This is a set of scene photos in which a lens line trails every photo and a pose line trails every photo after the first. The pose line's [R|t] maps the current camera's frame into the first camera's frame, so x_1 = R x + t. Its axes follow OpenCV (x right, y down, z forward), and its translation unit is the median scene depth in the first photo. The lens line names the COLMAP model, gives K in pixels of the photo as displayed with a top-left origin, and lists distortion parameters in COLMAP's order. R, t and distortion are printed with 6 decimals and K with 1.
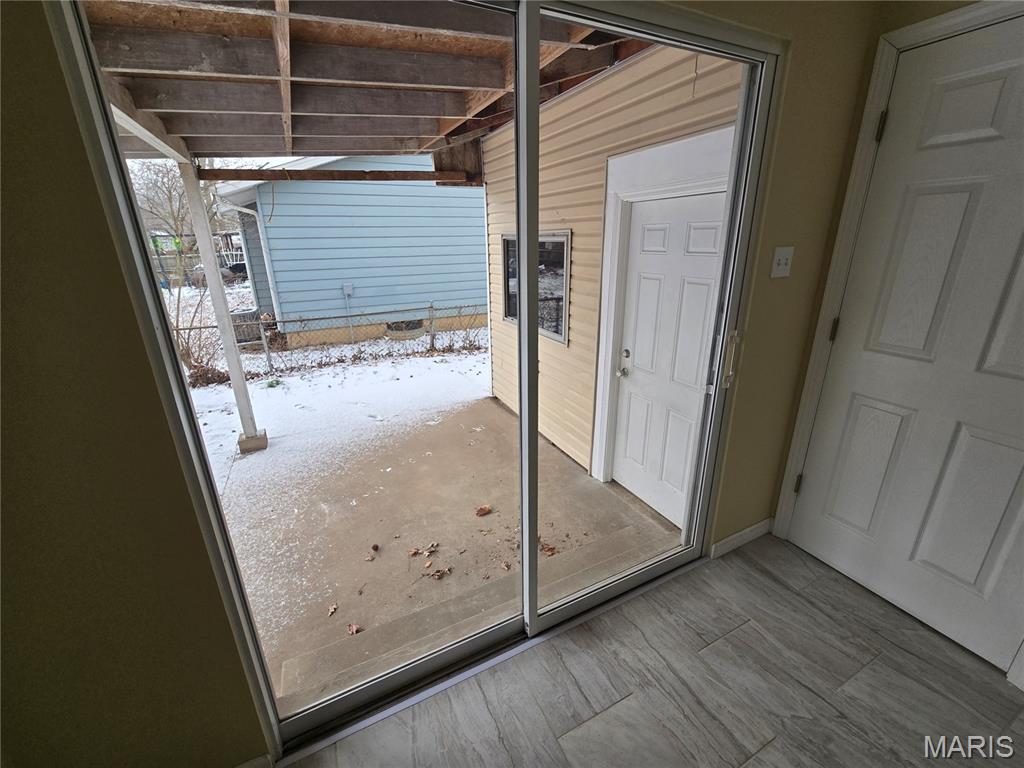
lens RADIAL K [[419.6, 0, 513.8], [0, 419.6, 380.2], [0, 0, 1]] dist [-0.002697, 0.001087]
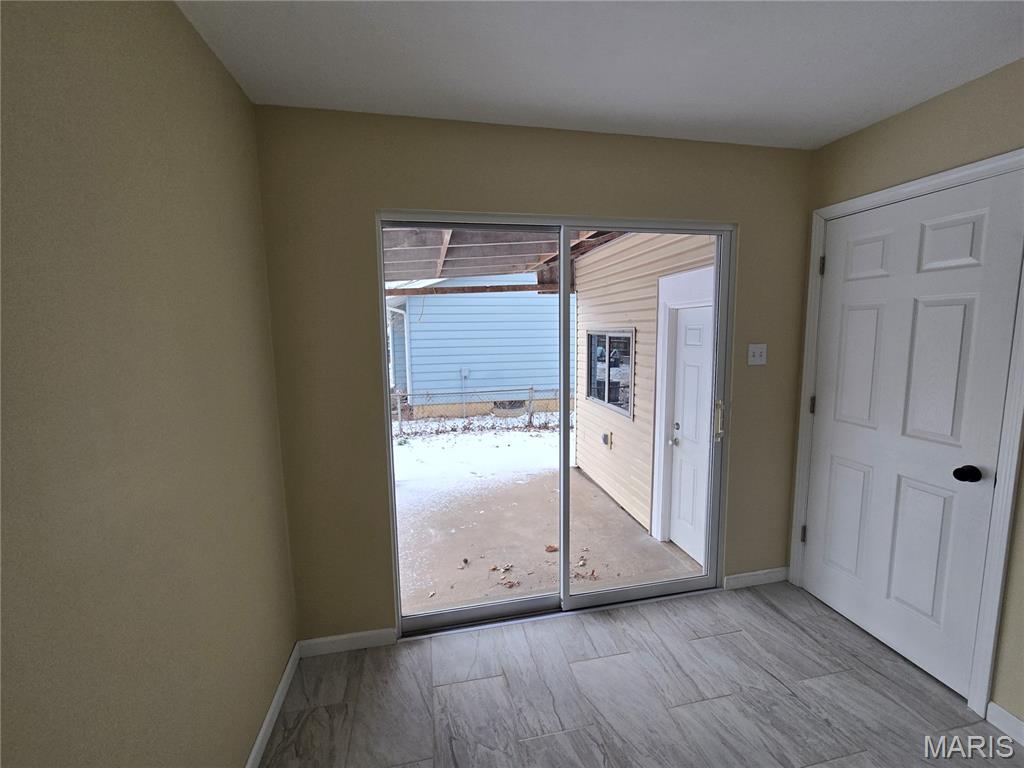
lens RADIAL K [[419.6, 0, 512.0], [0, 419.6, 382.9], [0, 0, 1]] dist [-0.002697, 0.001087]
pose [[0.966841, 0.033116, -0.253223, 0.135059], [-0.082690, 0.978735, -0.187723, 0.098571], [0.241621, 0.202437, 0.949020, -0.351171]]
